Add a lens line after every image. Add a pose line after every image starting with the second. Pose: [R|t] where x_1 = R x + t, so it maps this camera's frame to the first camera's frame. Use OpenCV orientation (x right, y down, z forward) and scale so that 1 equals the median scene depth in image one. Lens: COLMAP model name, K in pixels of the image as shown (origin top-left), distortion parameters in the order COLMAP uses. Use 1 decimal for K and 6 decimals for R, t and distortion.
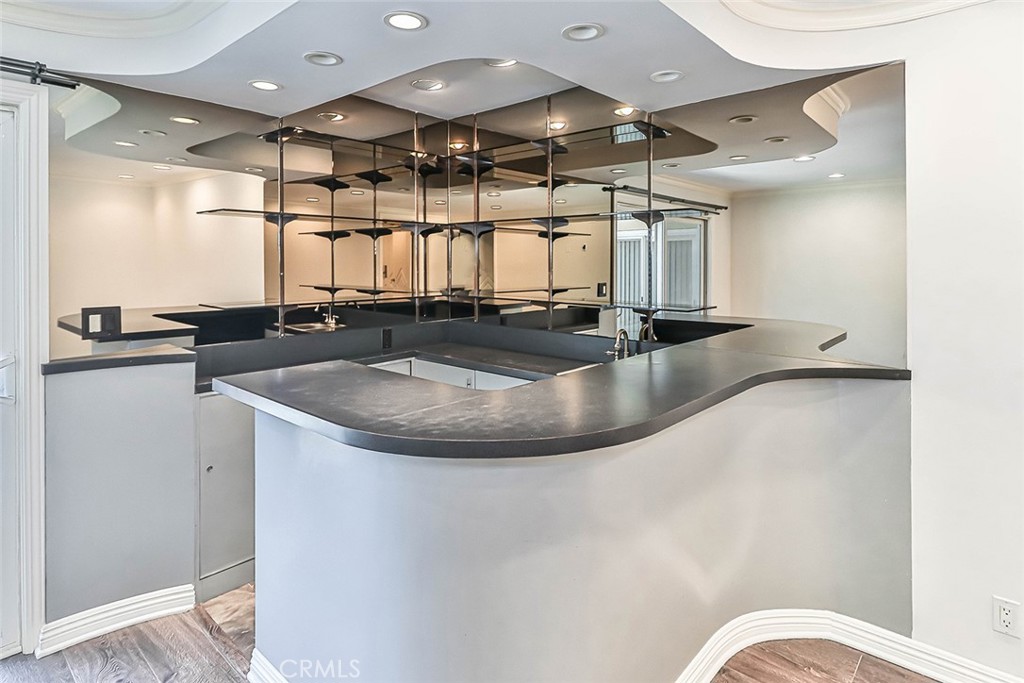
lens RADIAL K [[540.9, 0, 511.4], [0, 540.9, 308.2], [0, 0, 1]] dist [0.003040, -0.008541]
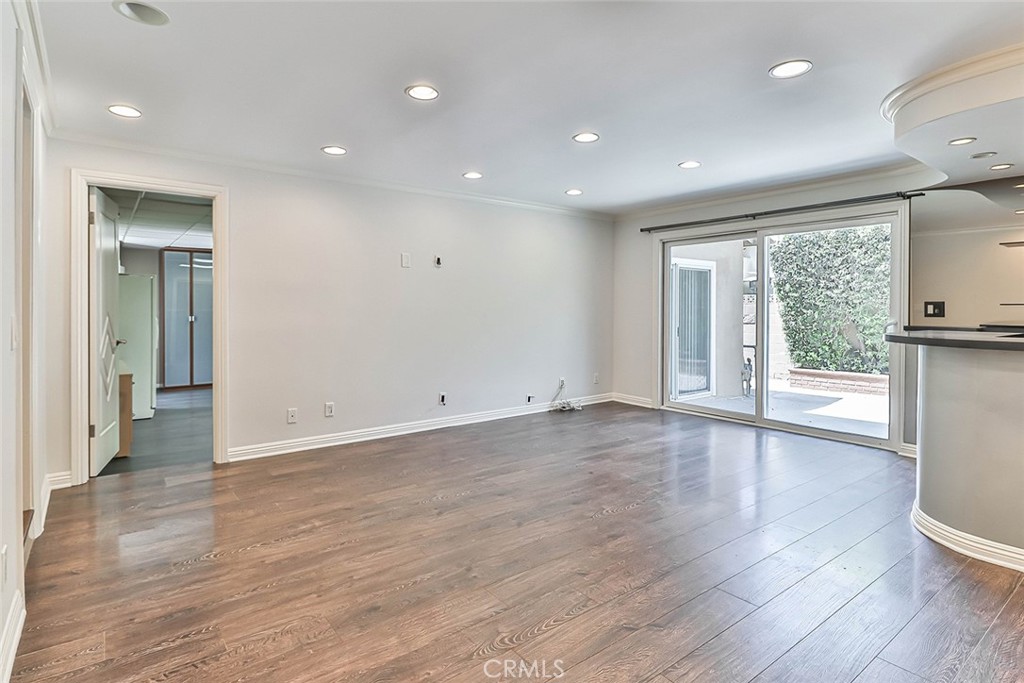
lens RADIAL K [[540.9, 0, 511.4], [0, 540.9, 308.2], [0, 0, 1]] dist [0.003040, -0.008541]
pose [[-0.183405, 0.002573, -0.983034, 0.813636], [-0.084869, 0.996221, 0.018441, 0.064882], [0.979367, 0.086811, -0.182493, -0.088503]]
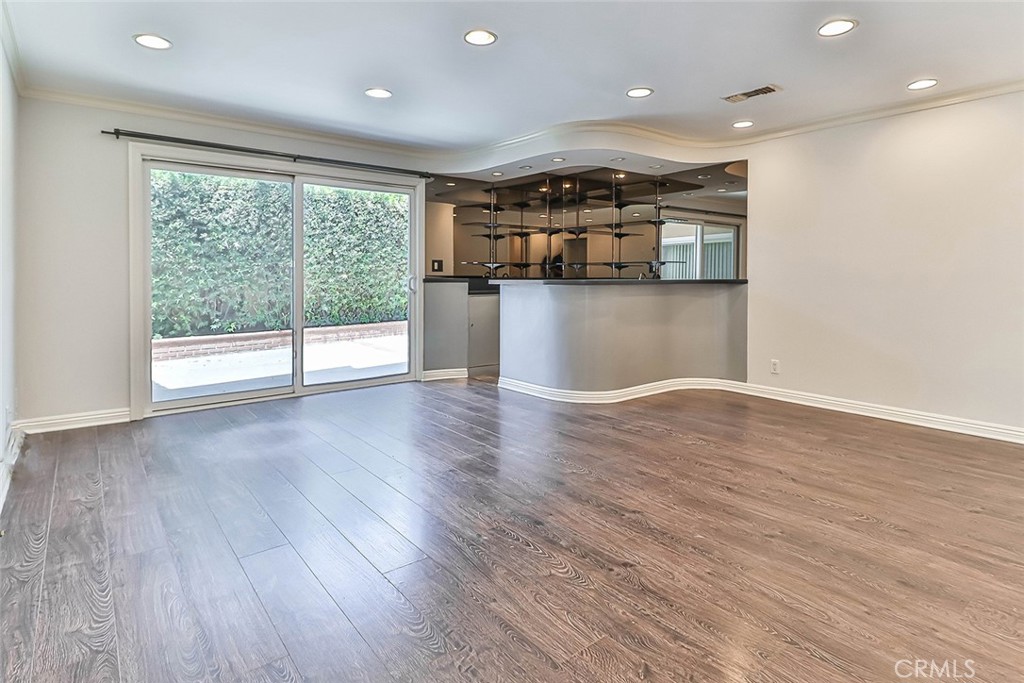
lens RADIAL K [[540.9, 0, 511.4], [0, 540.9, 308.2], [0, 0, 1]] dist [0.003040, -0.008541]
pose [[0.986047, 0.012926, -0.165966, 0.023035], [-0.016484, 0.999663, -0.020077, 0.154729], [0.165651, 0.022533, 0.985927, -0.851025]]
